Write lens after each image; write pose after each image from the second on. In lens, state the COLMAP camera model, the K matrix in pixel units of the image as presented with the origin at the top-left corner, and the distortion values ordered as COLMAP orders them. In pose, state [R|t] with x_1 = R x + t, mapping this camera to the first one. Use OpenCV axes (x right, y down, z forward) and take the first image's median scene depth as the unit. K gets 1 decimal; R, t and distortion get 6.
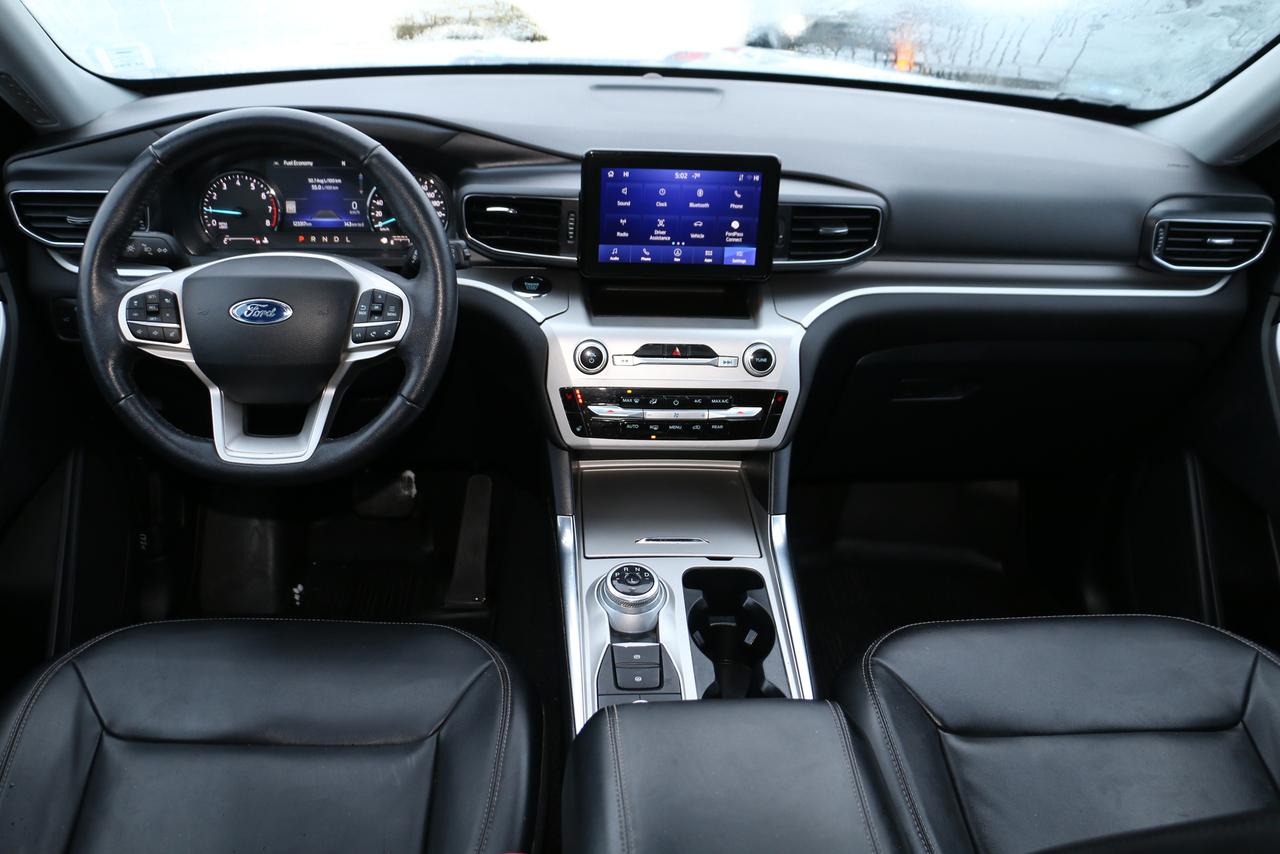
lens RADIAL K [[1060.9, 0, 640.0], [0, 1060.9, 427.0], [0, 0, 1]] dist [-0.189569, 0.164779]
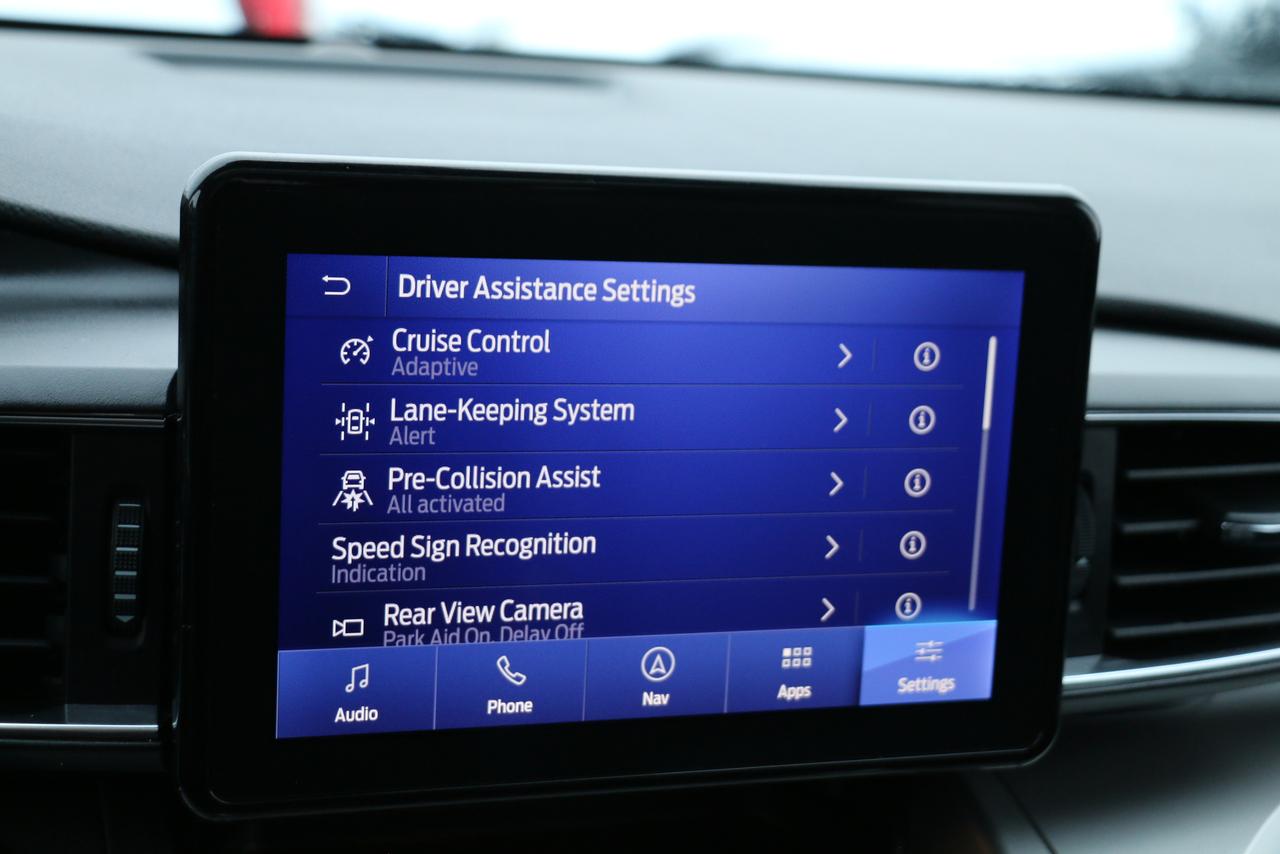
lens RADIAL K [[2035.1, 0, 640.0], [0, 2035.1, 427.0], [0, 0, 1]] dist [-0.003700, -0.031628]
pose [[0.965786, -0.032349, 0.257316, -0.068924], [0.099732, 0.962218, -0.253357, -0.108980], [-0.239398, 0.270351, 0.932523, 0.613666]]
